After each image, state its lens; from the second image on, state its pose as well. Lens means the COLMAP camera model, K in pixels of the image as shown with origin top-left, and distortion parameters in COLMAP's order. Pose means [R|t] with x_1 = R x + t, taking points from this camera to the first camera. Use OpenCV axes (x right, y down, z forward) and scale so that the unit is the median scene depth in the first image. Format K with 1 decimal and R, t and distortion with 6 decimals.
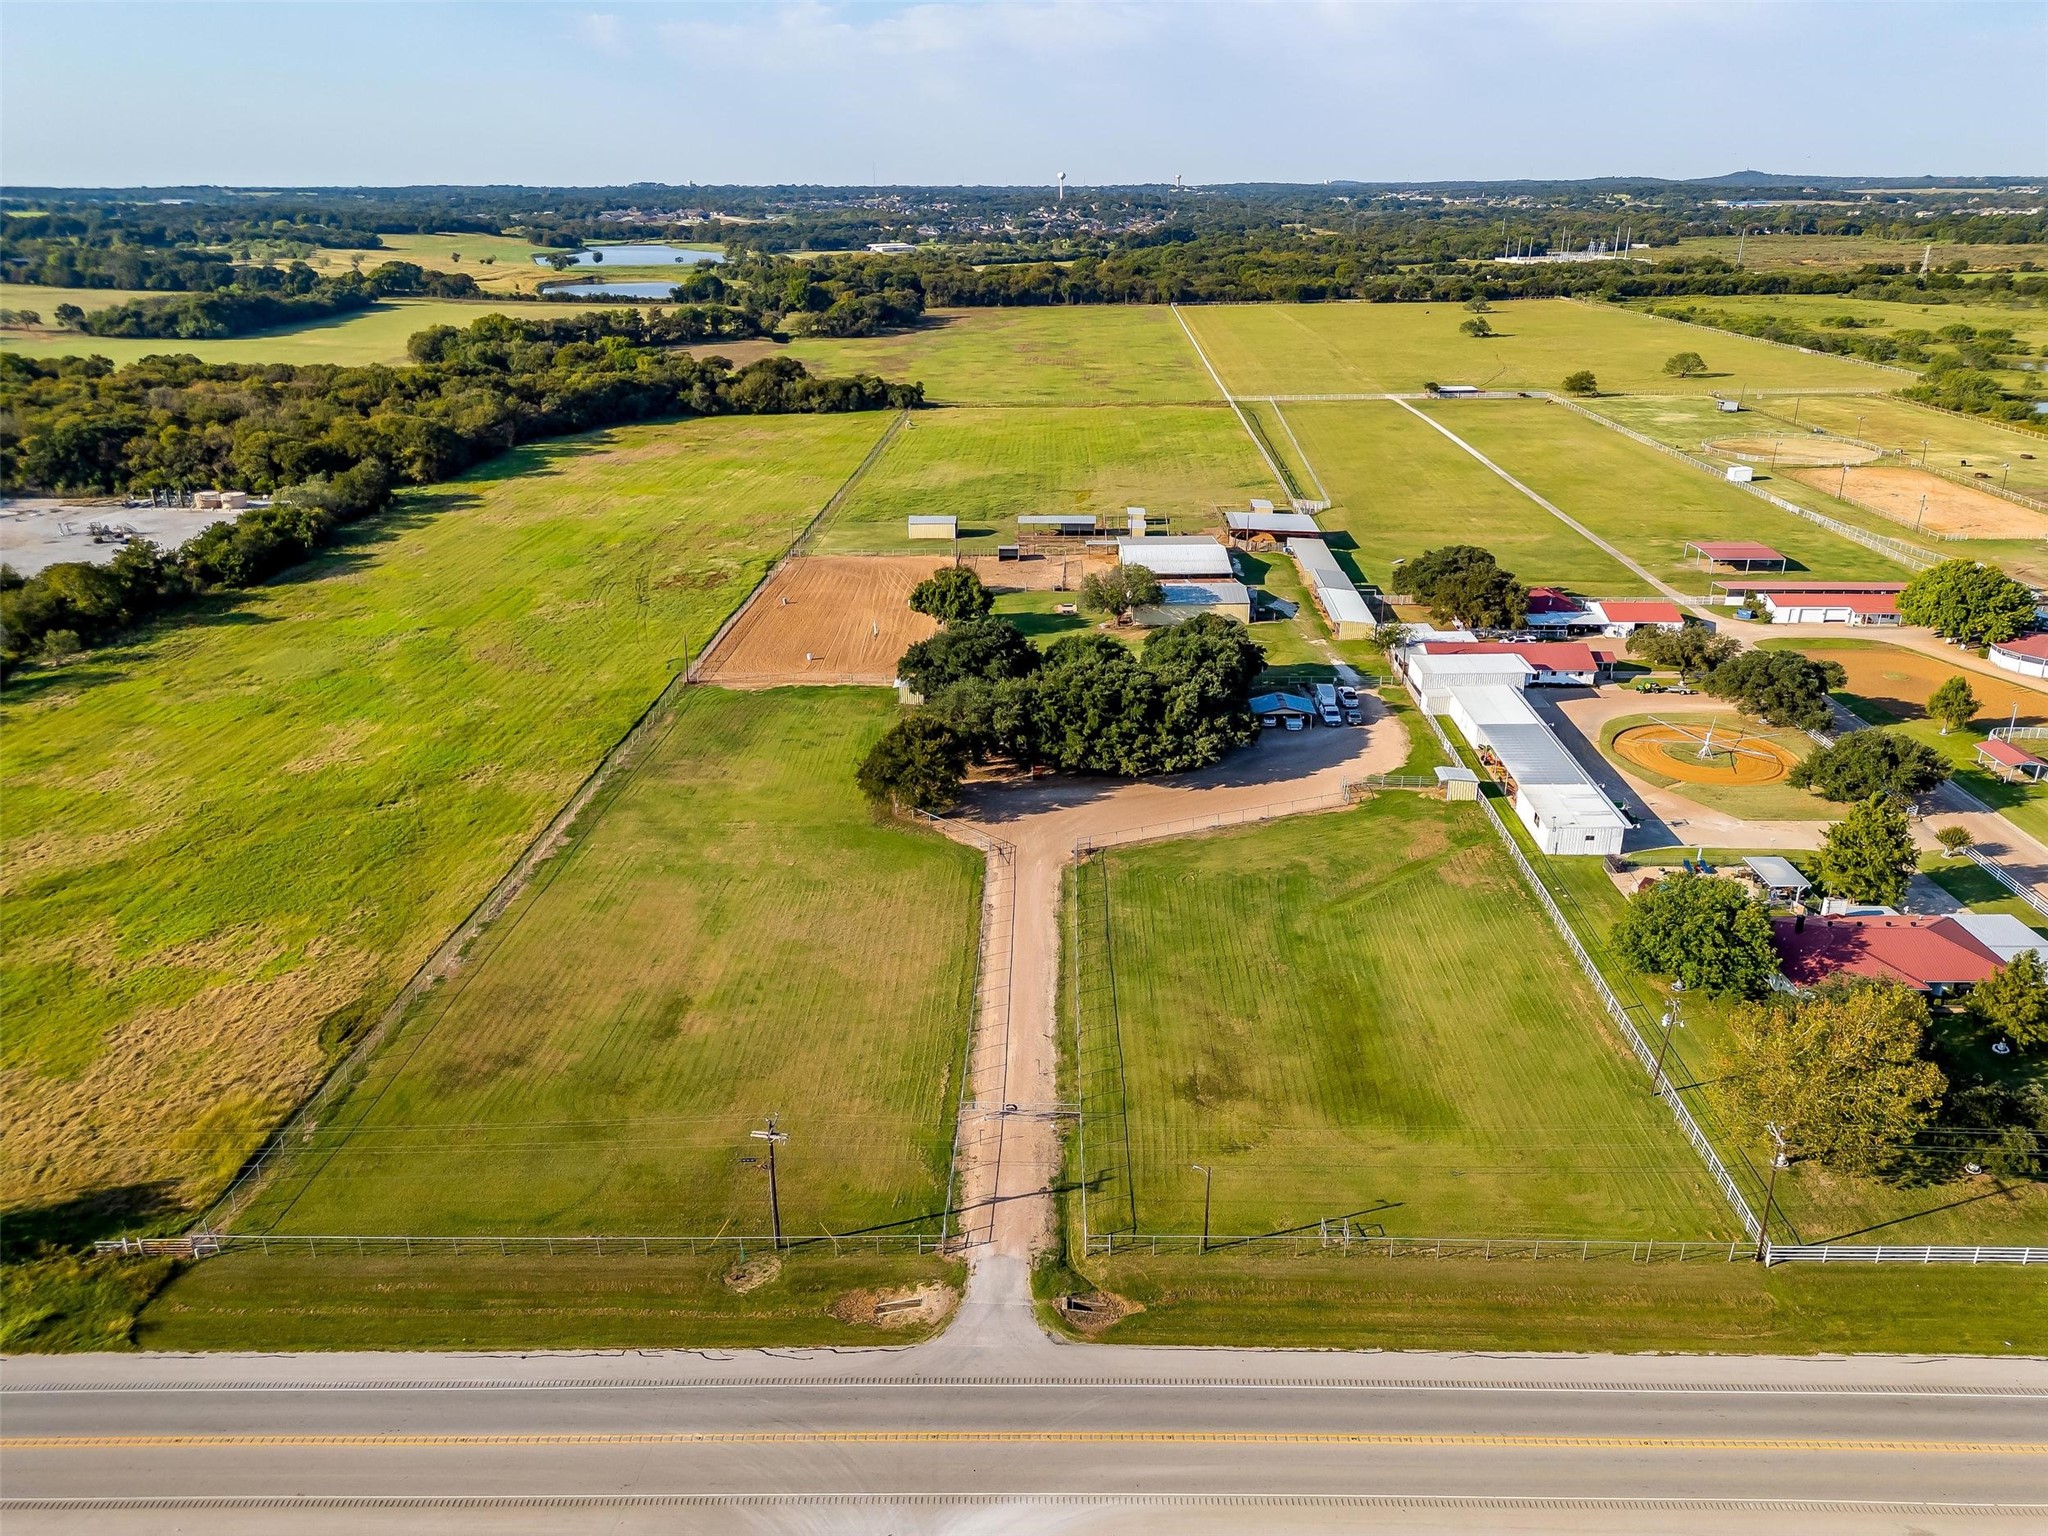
lens RADIAL K [[1491.5, 0, 1024.0], [0, 1491.5, 768.0], [0, 0, 1]] dist [0.082706, -0.084412]
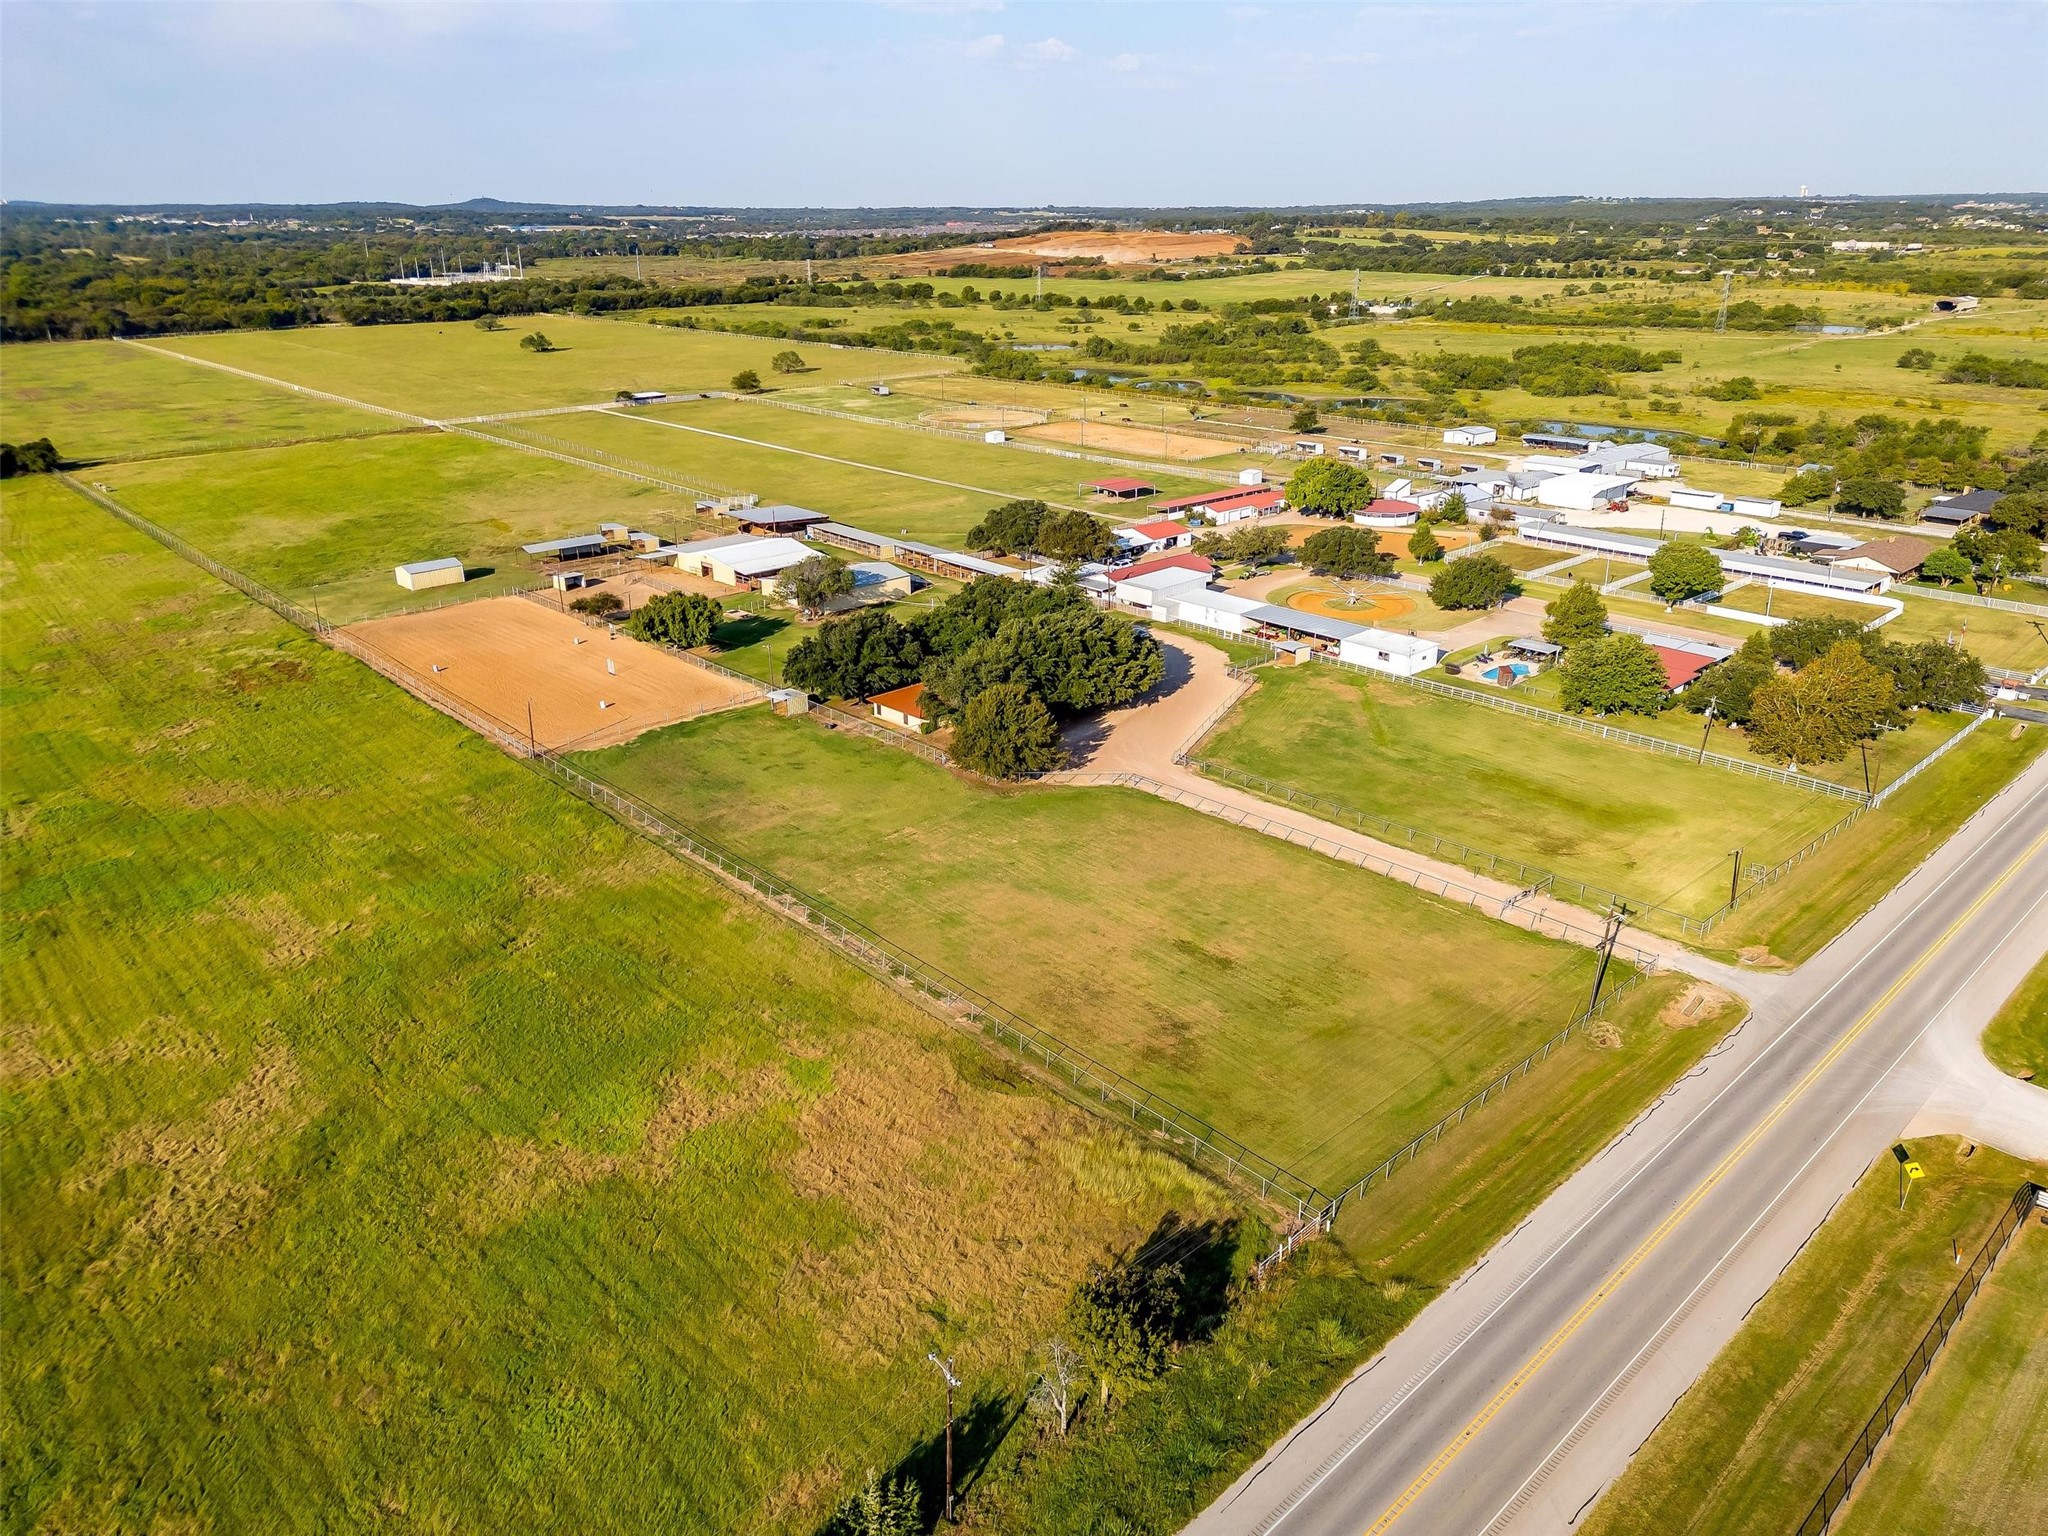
lens RADIAL K [[1446.3, 0, 1060.7], [0, 1446.3, 768.5], [0, 0, 1]] dist [0.069224, -0.065712]
pose [[0.702916, -0.256126, 0.663558, -0.403175], [0.258977, 0.961040, 0.096612, -0.037384], [-0.662450, 0.103936, 0.741860, 0.119403]]
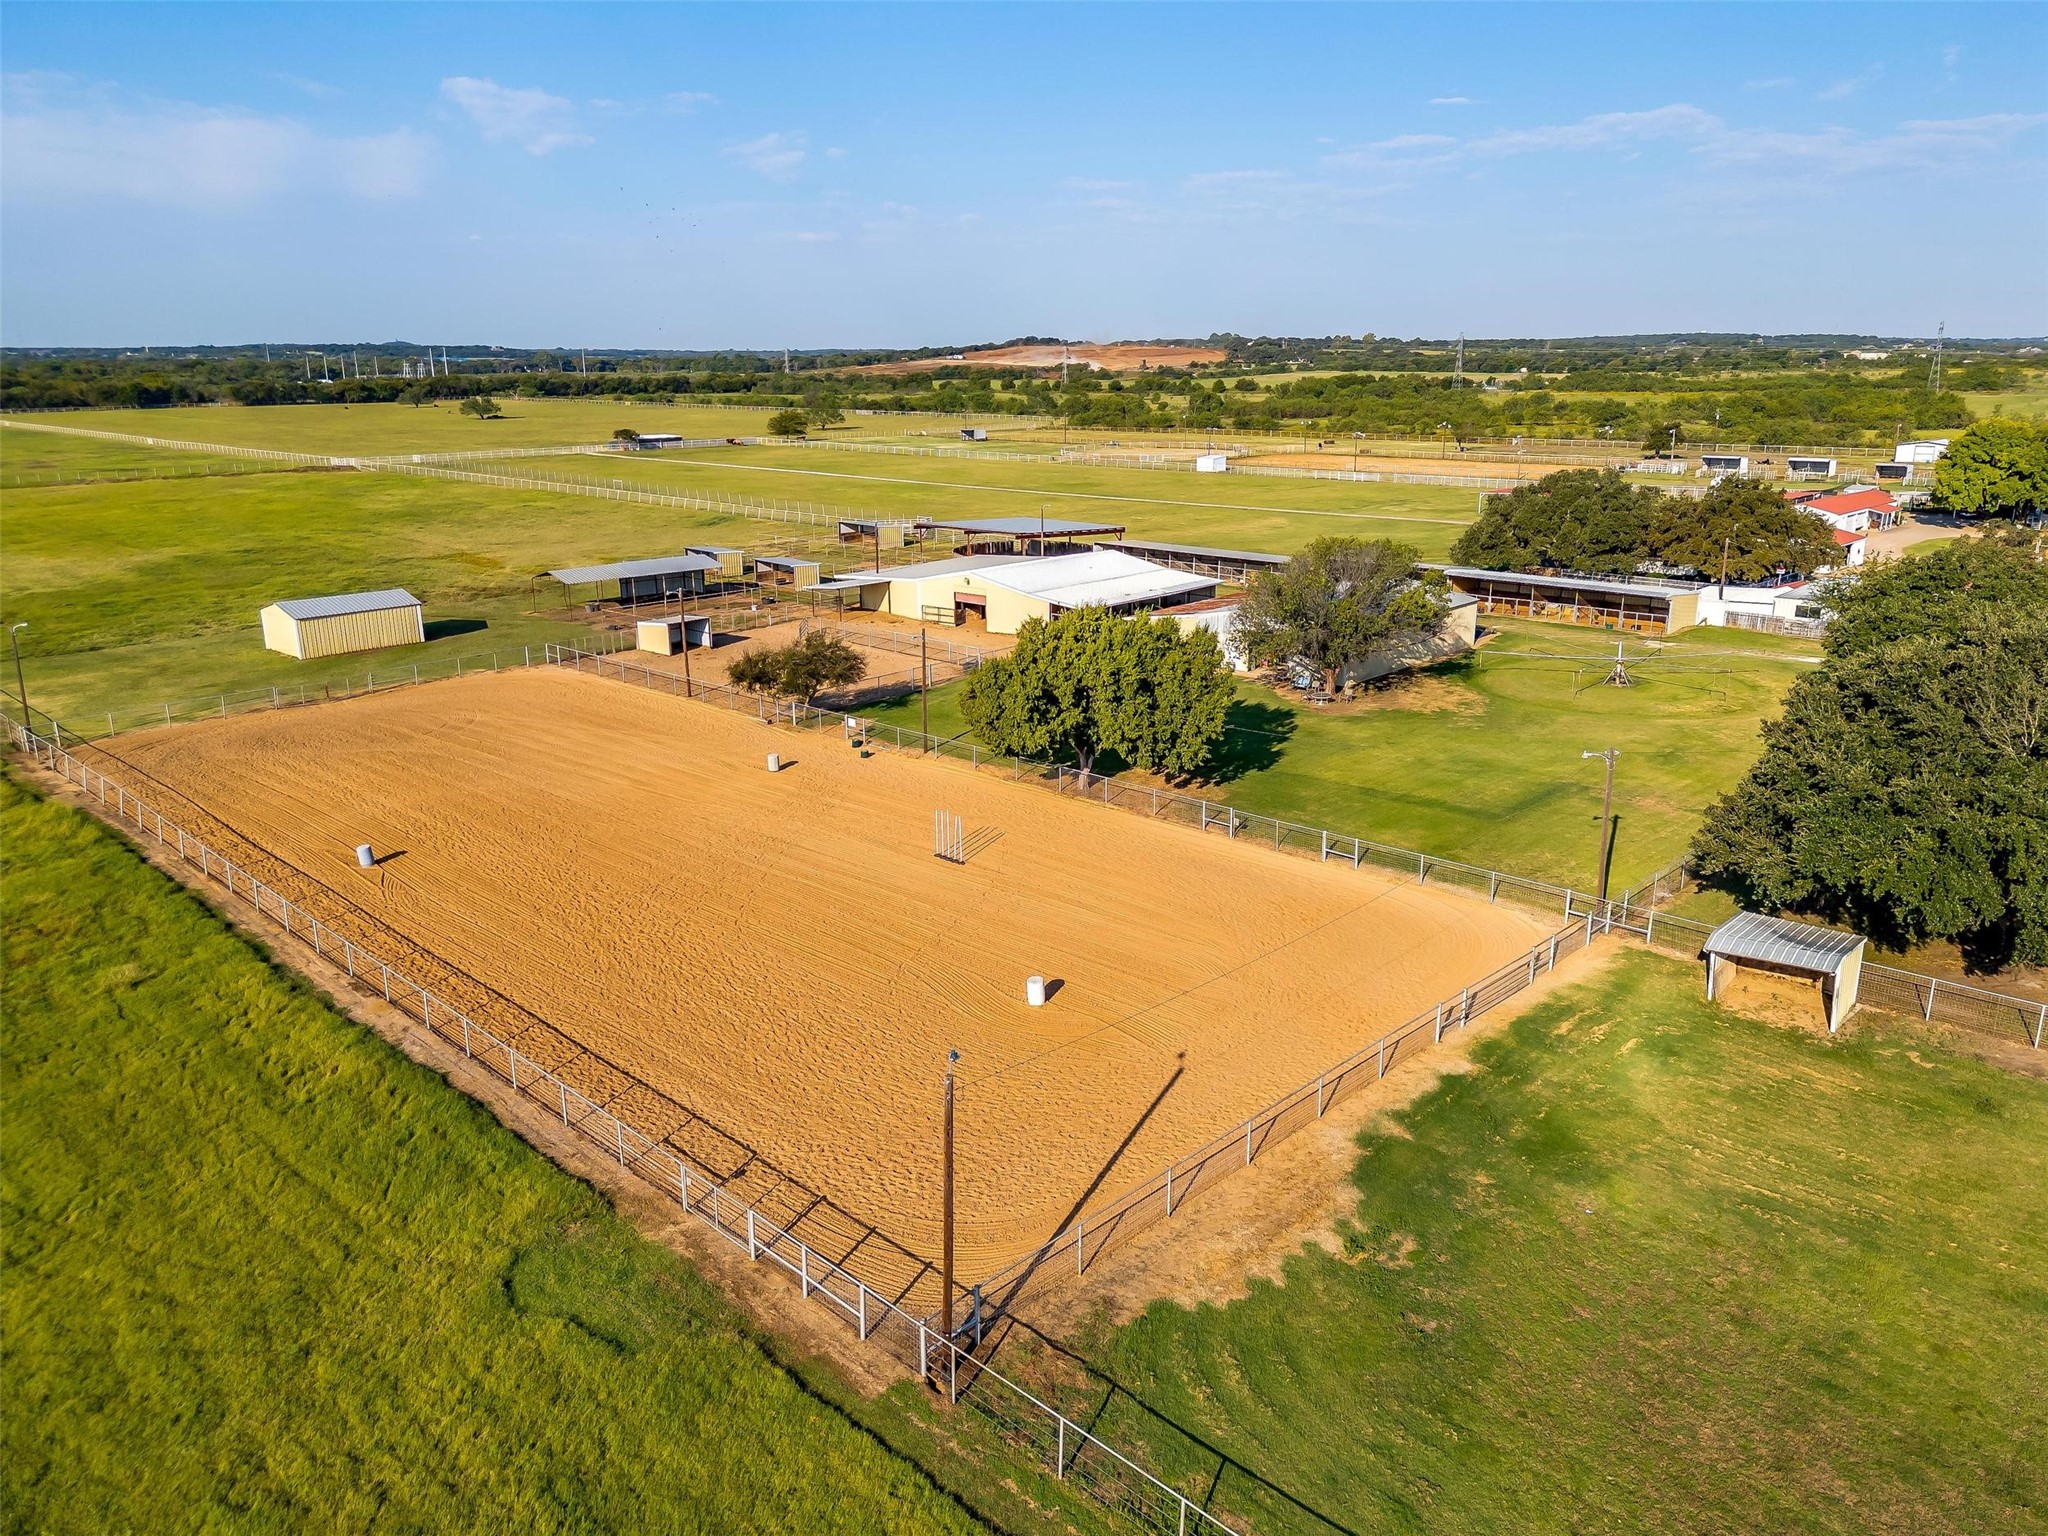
lens RADIAL K [[1446.3, 0, 1060.7], [0, 1446.3, 768.5], [0, 0, 1]] dist [0.069224, -0.065712]
pose [[0.658673, -0.203643, 0.724347, -0.220265], [0.274876, 0.961265, 0.020296, -0.082439], [-0.700423, 0.185738, 0.689136, 0.616118]]
